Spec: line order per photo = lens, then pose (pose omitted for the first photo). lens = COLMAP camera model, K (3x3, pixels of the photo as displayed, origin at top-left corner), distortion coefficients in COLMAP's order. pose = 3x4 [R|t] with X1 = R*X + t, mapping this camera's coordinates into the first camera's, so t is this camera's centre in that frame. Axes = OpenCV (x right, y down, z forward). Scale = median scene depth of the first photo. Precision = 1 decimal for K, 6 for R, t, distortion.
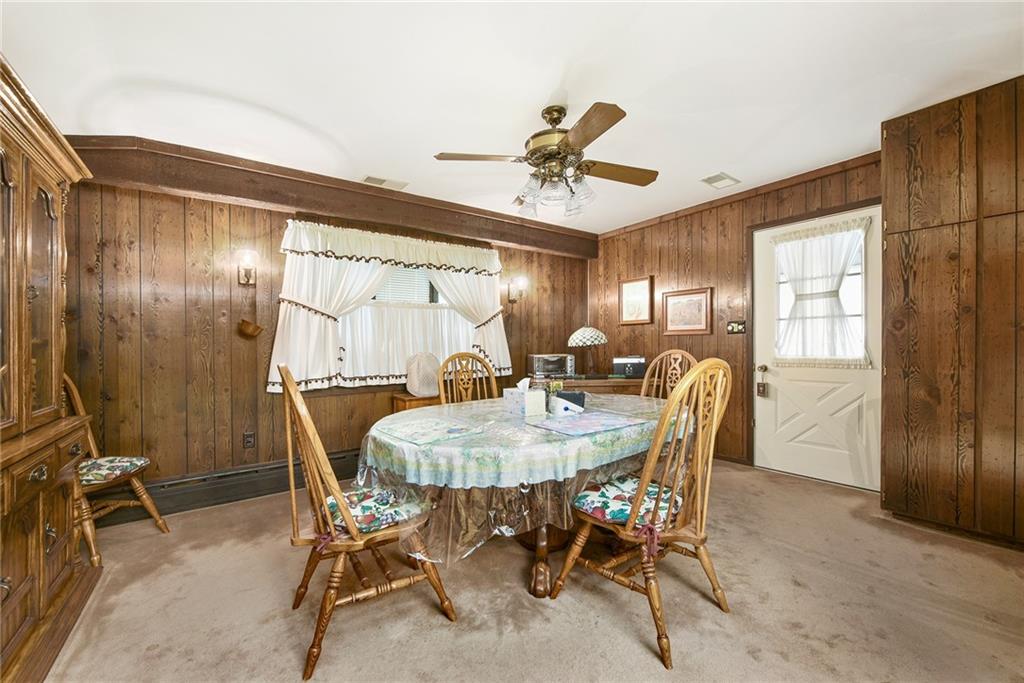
lens RADIAL K [[408.5, 0, 514.3], [0, 408.5, 345.4], [0, 0, 1]] dist [0.000978, 0.000039]
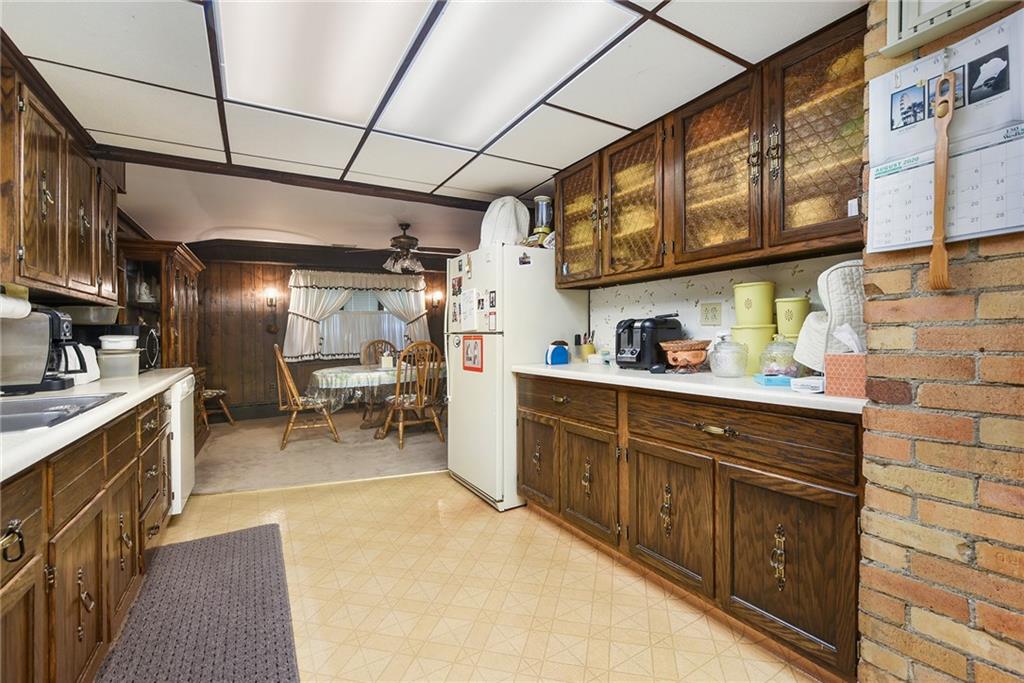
lens RADIAL K [[434.8, 0, 515.4], [0, 434.8, 331.2], [0, 0, 1]] dist [0.001214, -0.000202]
pose [[0.993651, -0.011410, -0.111925, 0.701985], [0.011073, 0.999932, -0.003627, -0.008042], [0.111959, 0.002364, 0.993710, -0.888917]]
